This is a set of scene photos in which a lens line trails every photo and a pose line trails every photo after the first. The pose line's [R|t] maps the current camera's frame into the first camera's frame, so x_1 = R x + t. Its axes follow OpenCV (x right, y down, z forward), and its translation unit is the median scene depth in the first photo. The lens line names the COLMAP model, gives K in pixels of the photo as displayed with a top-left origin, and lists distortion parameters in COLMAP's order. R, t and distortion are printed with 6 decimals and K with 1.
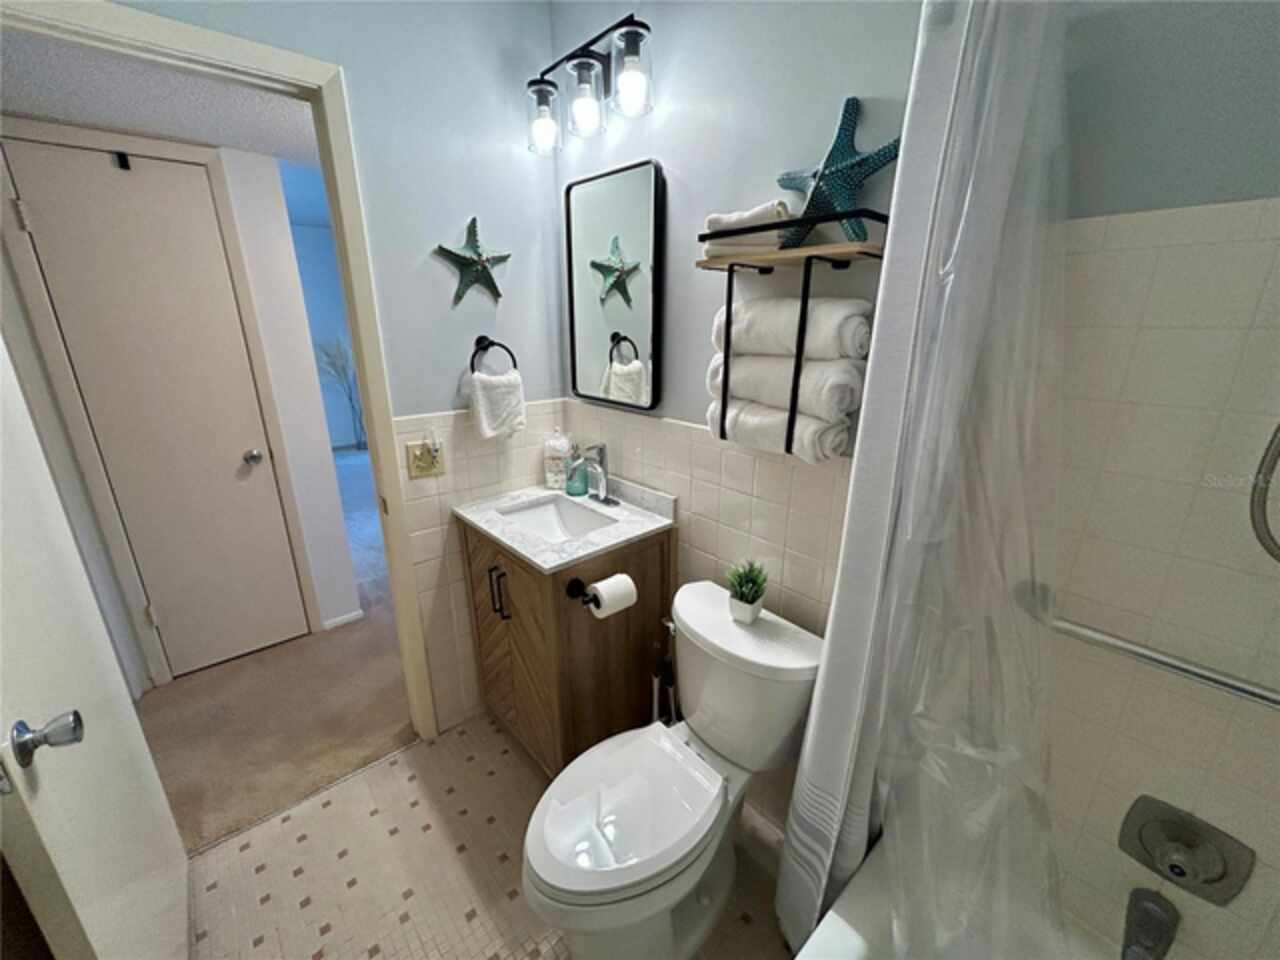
lens RADIAL K [[514.6, 0, 635.4], [0, 514.6, 479.8], [0, 0, 1]] dist [-0.000411, 0.000443]
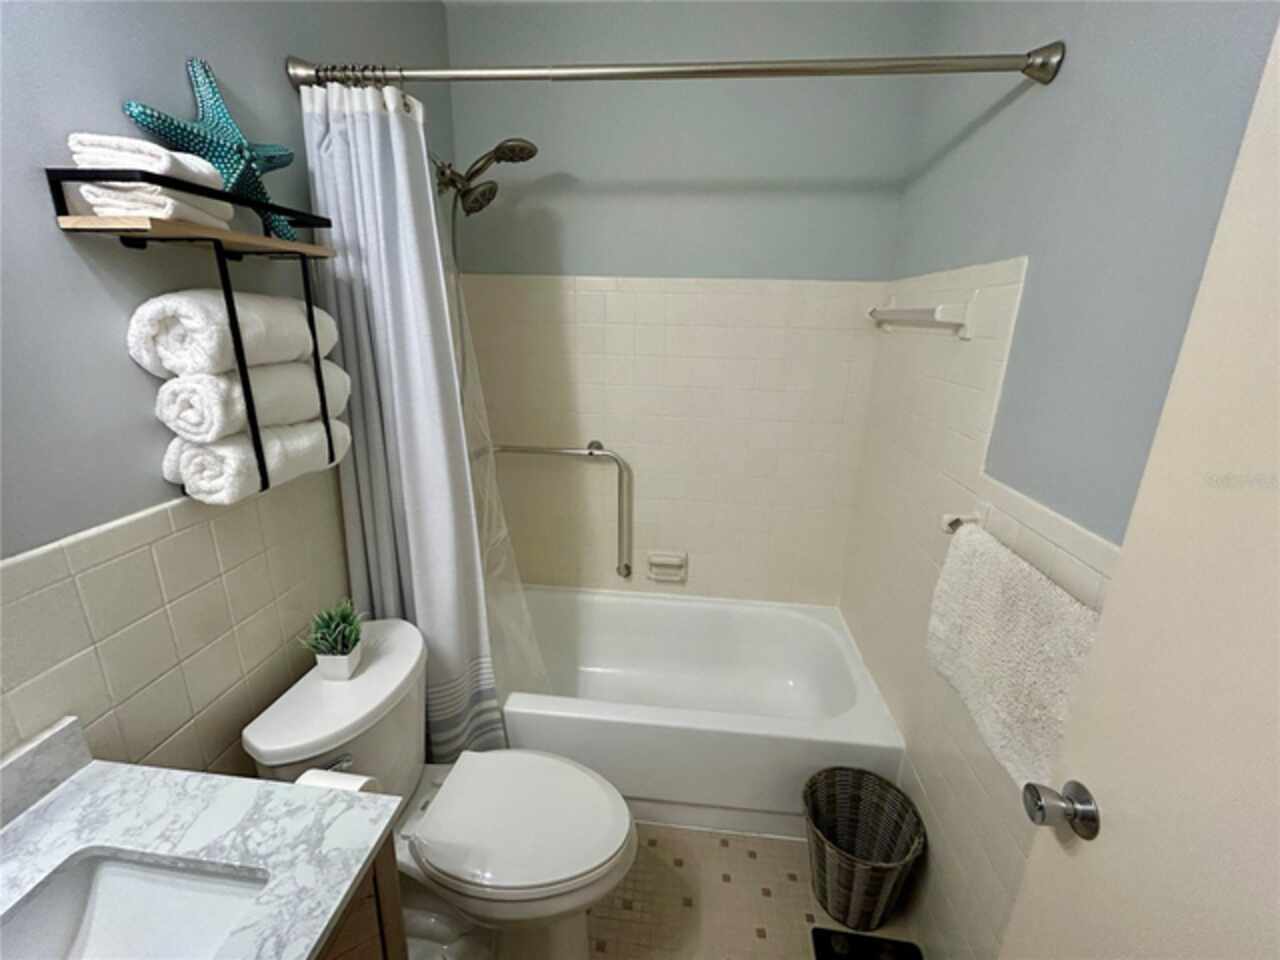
lens RADIAL K [[514.6, 0, 635.4], [0, 514.6, 479.8], [0, 0, 1]] dist [-0.000411, 0.000443]
pose [[-0.680743, -0.218185, 0.699274, -0.712090], [0.201259, 0.862166, 0.464936, -0.341983], [-0.704332, 0.457237, -0.543002, 1.104793]]
